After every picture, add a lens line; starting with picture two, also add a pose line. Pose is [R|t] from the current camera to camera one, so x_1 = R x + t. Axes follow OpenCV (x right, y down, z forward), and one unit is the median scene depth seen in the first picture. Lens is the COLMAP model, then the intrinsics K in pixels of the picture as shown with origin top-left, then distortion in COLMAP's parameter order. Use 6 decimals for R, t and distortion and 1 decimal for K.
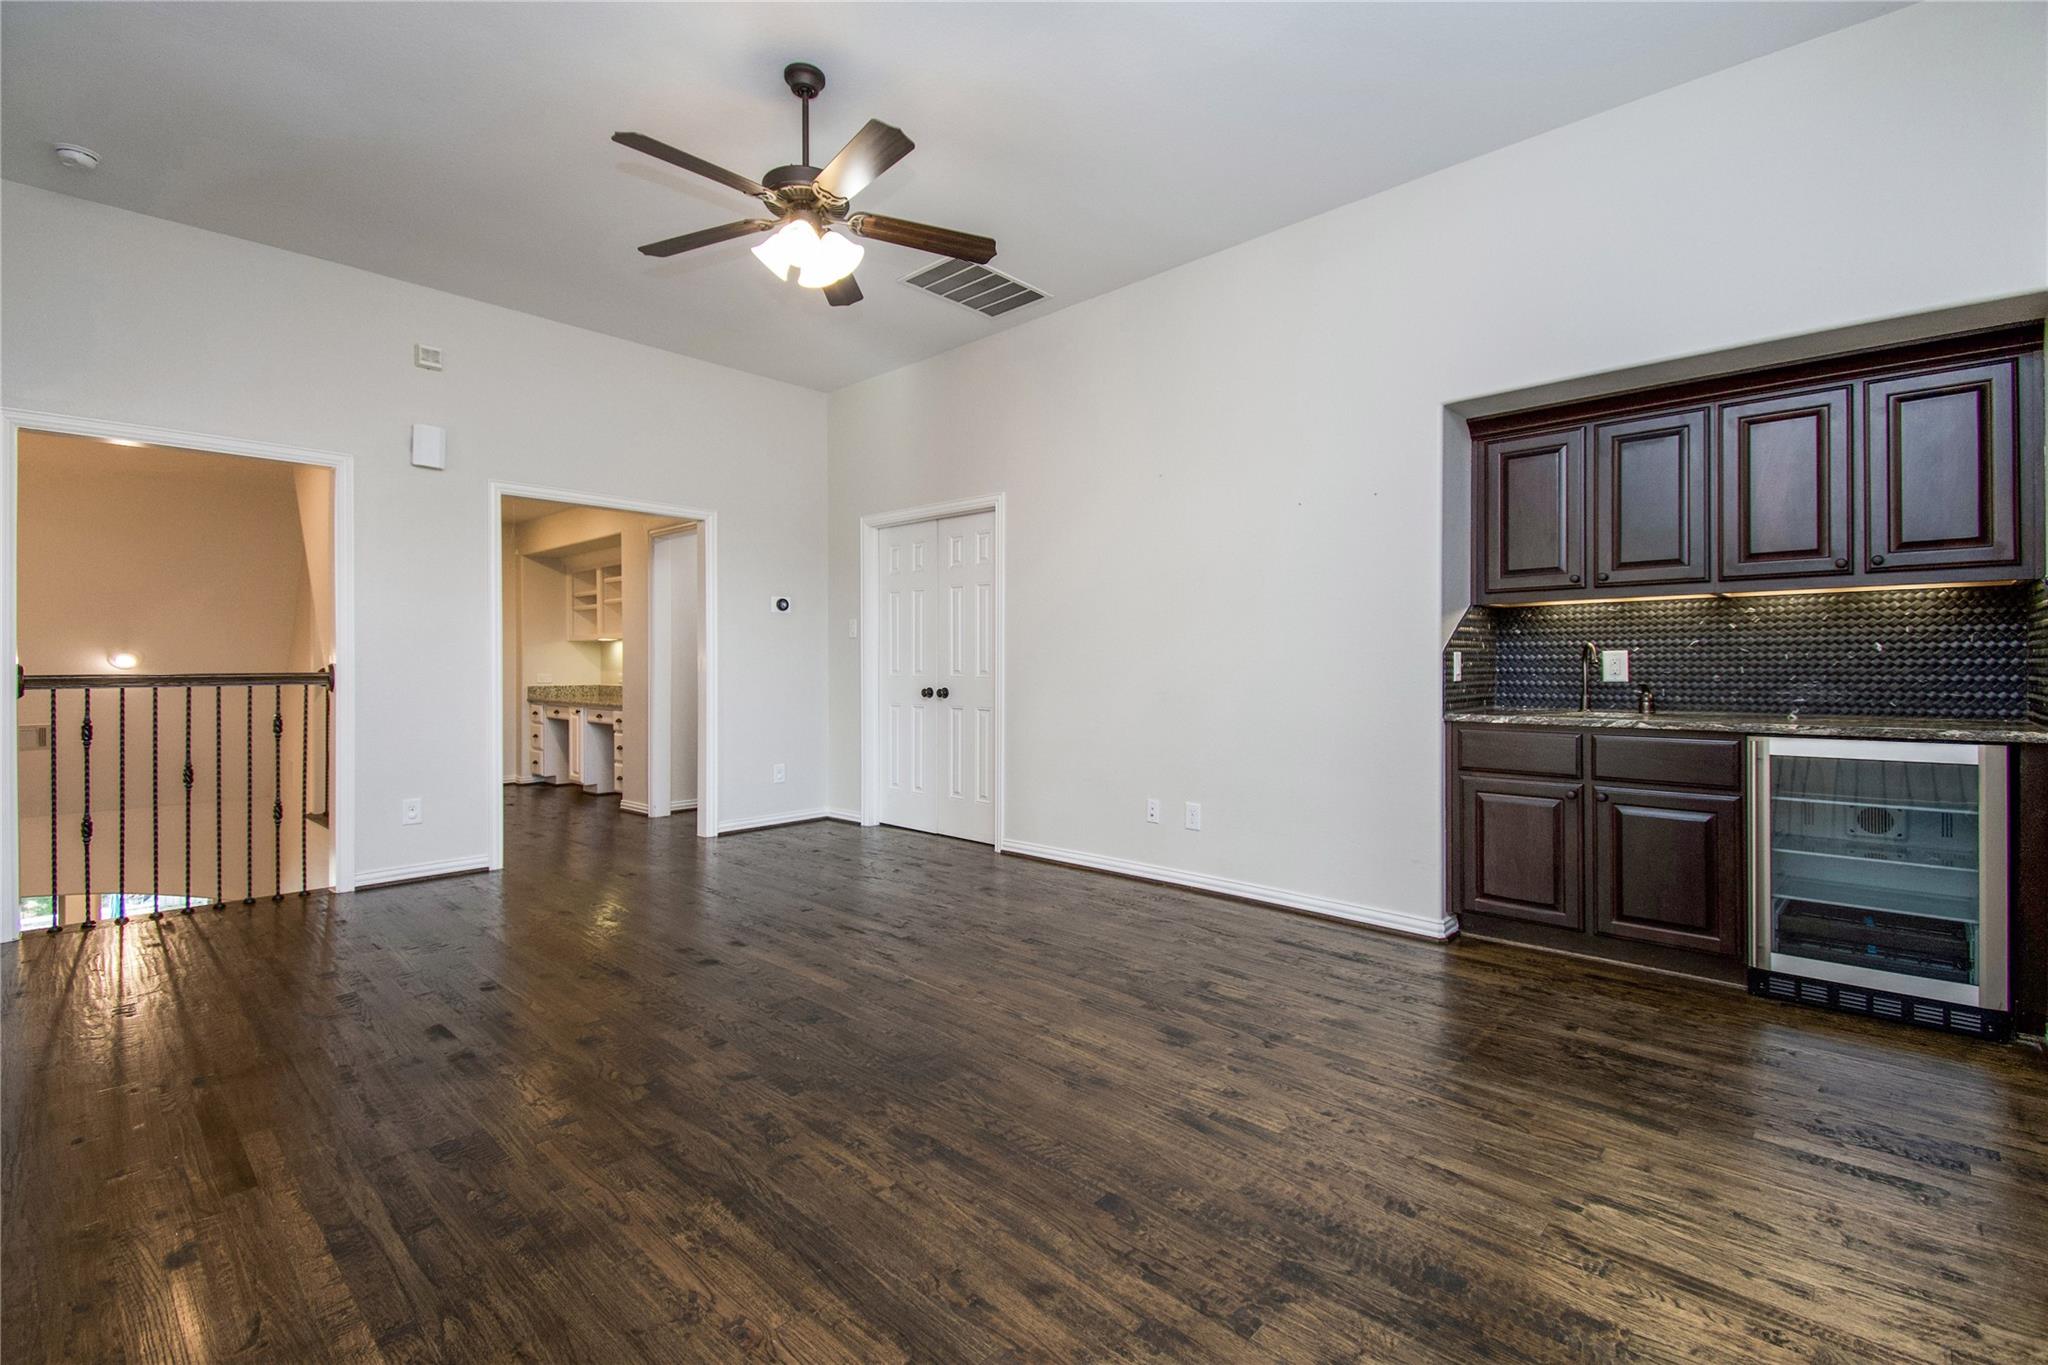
lens RADIAL K [[889.2, 0, 1024.0], [0, 889.2, 682.5], [0, 0, 1]] dist [0.024680, -0.000094]
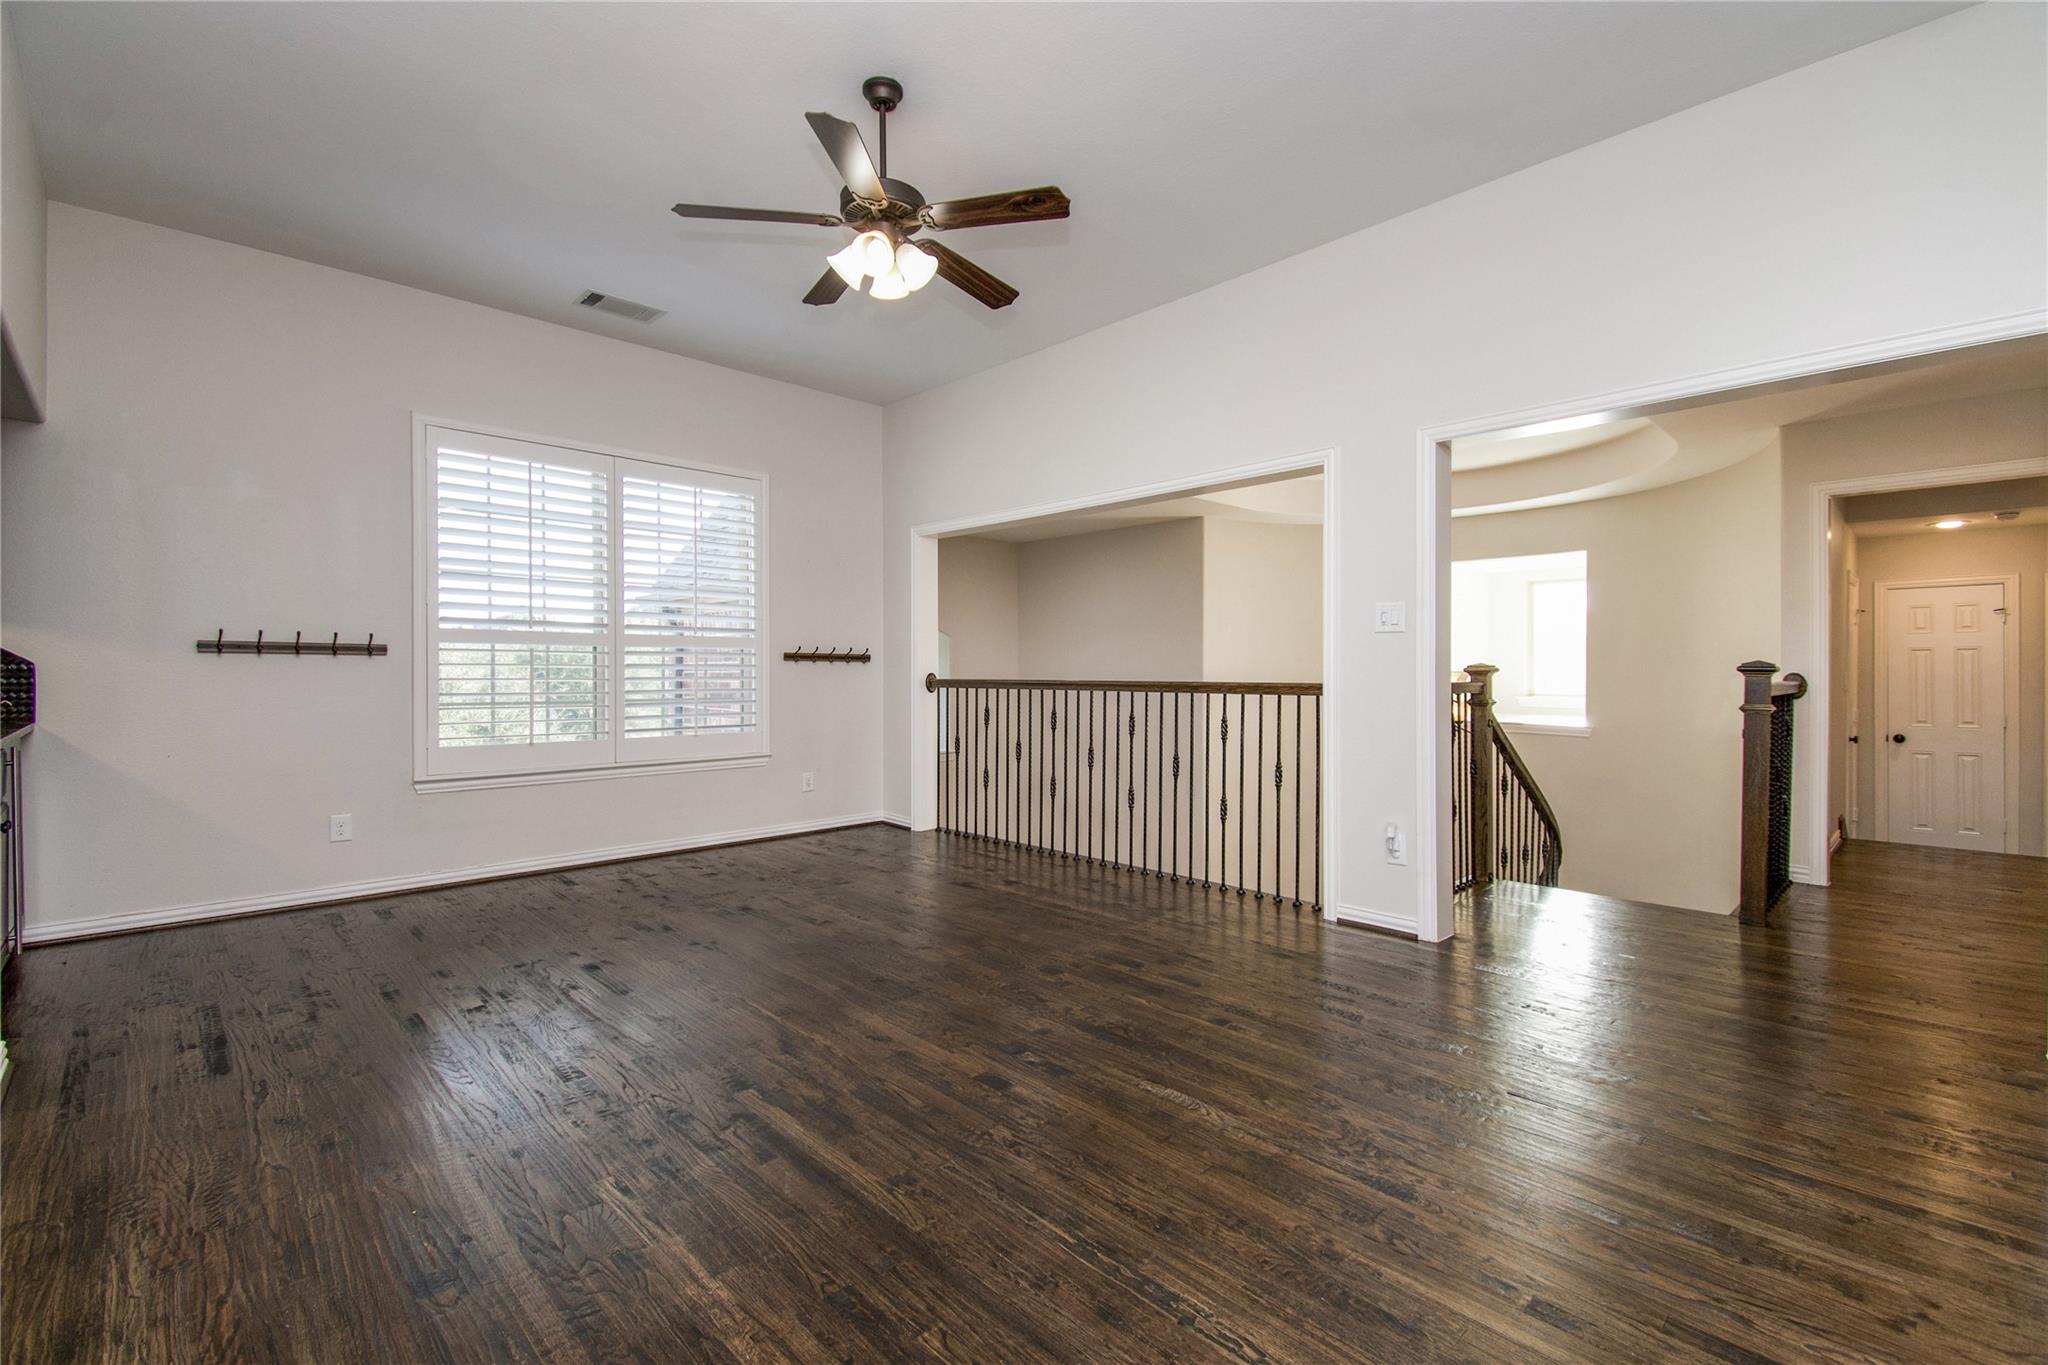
lens RADIAL K [[889.2, 0, 1024.0], [0, 889.2, 682.5], [0, 0, 1]] dist [0.024680, -0.000094]
pose [[-0.998550, -0.002691, 0.053756, -0.454352], [-0.001023, 0.999518, 0.031033, -0.043968], [-0.053814, 0.030933, -0.998072, 2.005017]]
